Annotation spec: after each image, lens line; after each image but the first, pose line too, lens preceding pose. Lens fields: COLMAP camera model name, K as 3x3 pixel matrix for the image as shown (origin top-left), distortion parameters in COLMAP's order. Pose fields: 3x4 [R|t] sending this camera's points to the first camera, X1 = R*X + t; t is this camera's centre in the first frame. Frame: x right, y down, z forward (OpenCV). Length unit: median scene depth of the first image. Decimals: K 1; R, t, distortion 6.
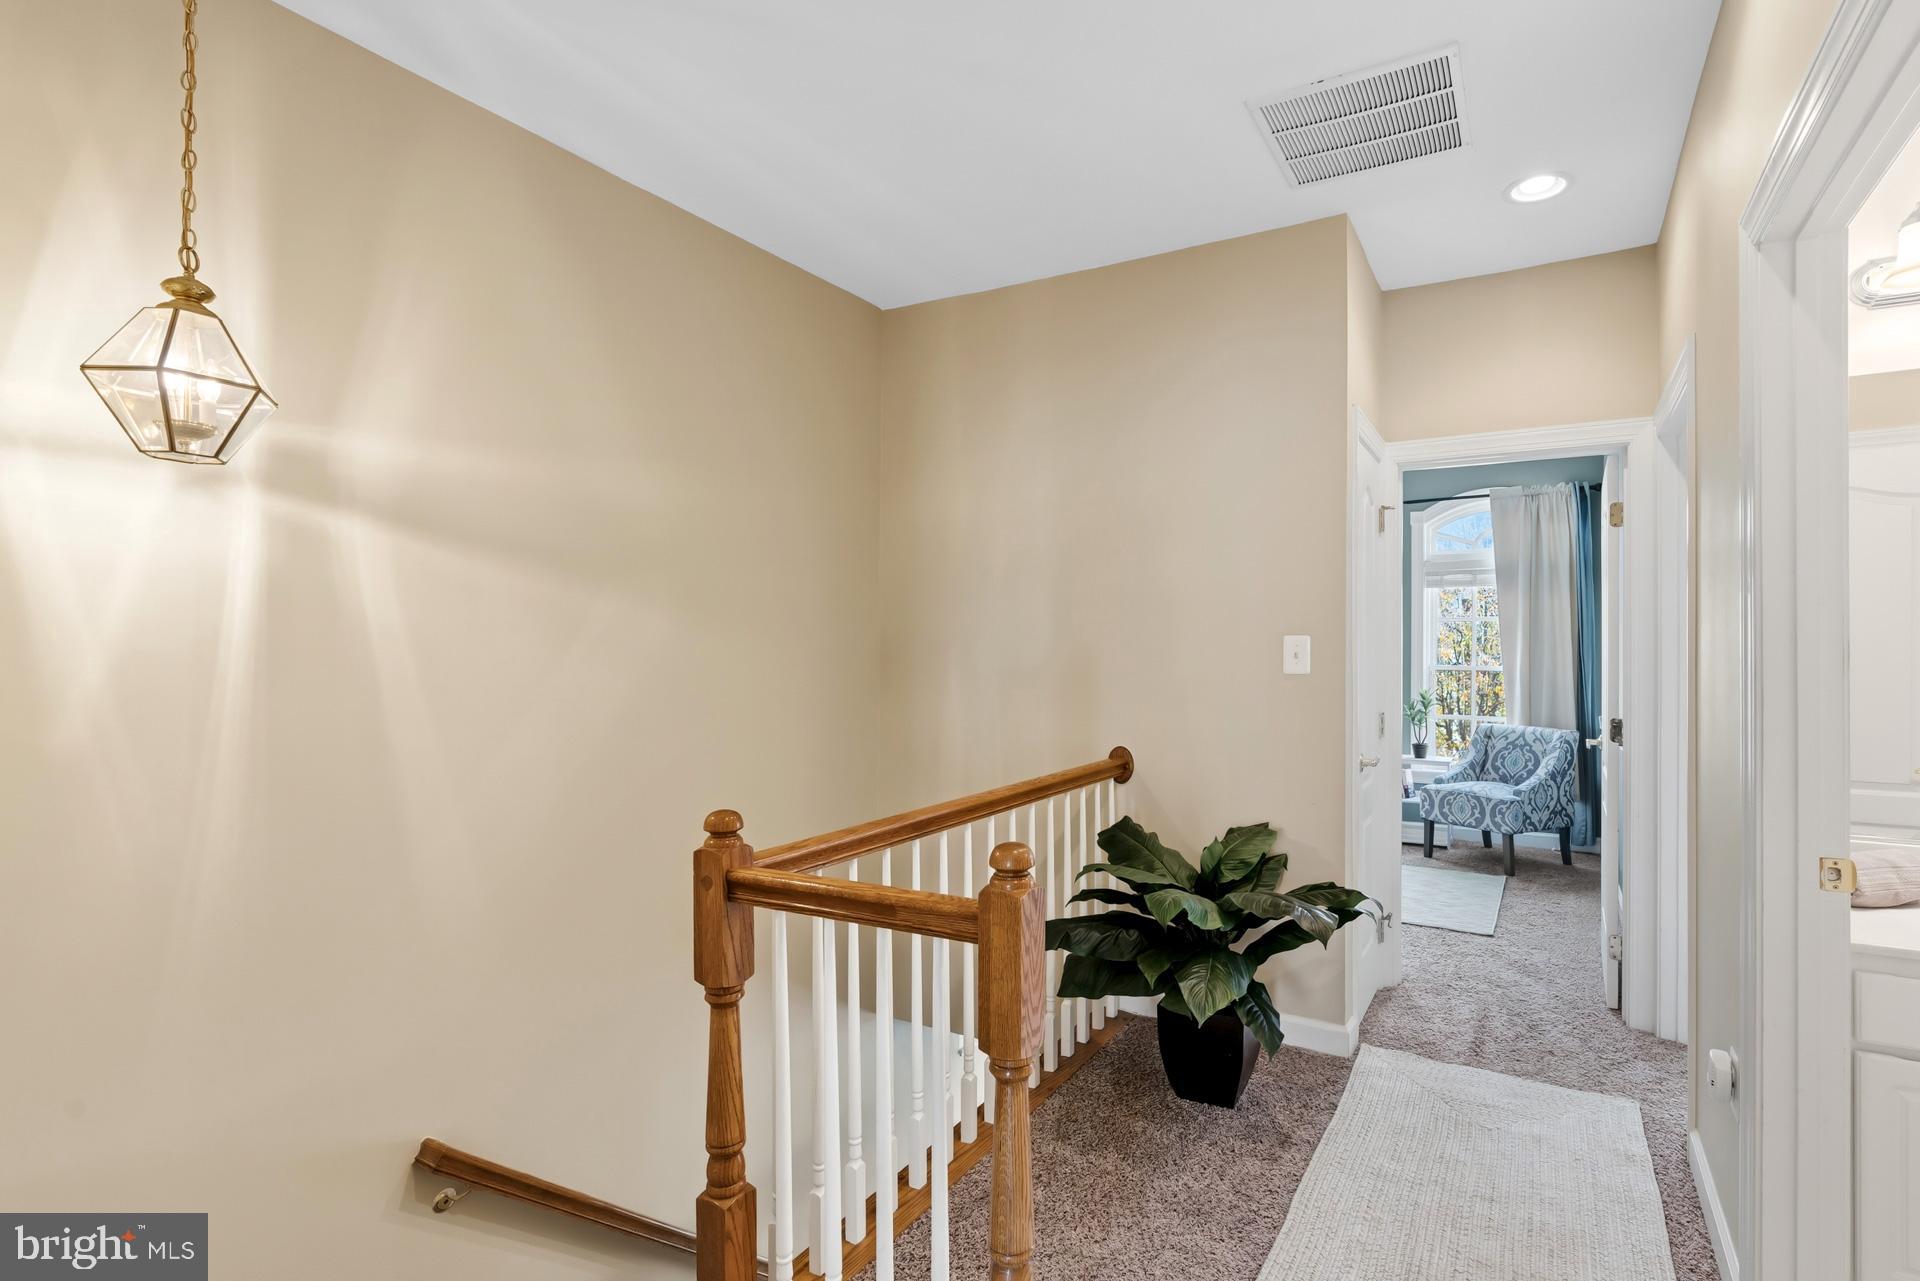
lens RADIAL K [[892.2, 0, 969.0], [0, 892.2, 645.8], [0, 0, 1]] dist [-0.001251, -0.000276]
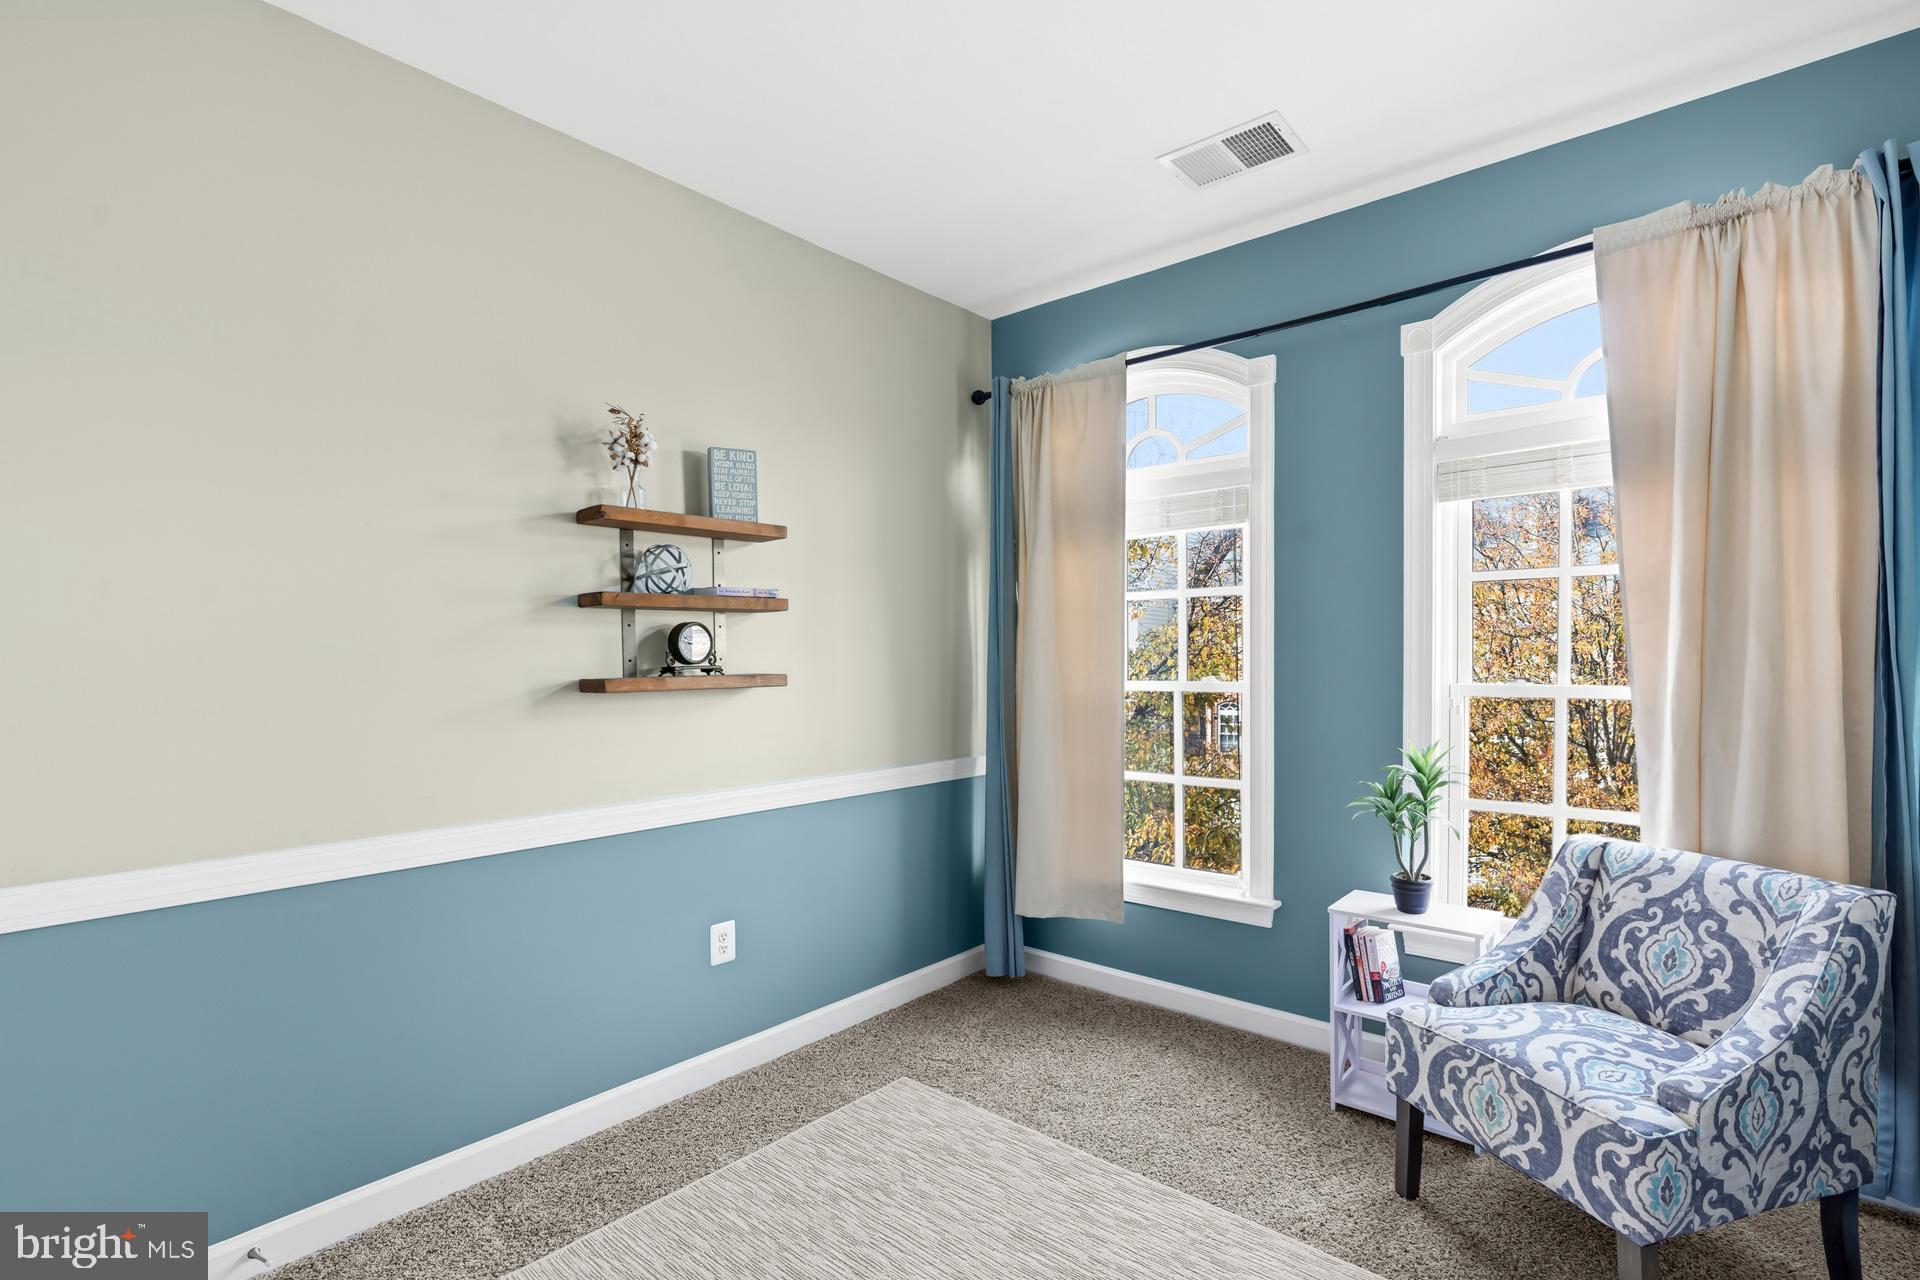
lens RADIAL K [[826.9, 0, 948.5], [0, 826.9, 677.6], [0, 0, 1]] dist [-0.001291, -0.000142]
pose [[0.982826, -0.012086, -0.184139, 0.400526], [0.018040, 0.999366, 0.030693, 0.002797], [0.183651, -0.033488, 0.982421, 0.642136]]
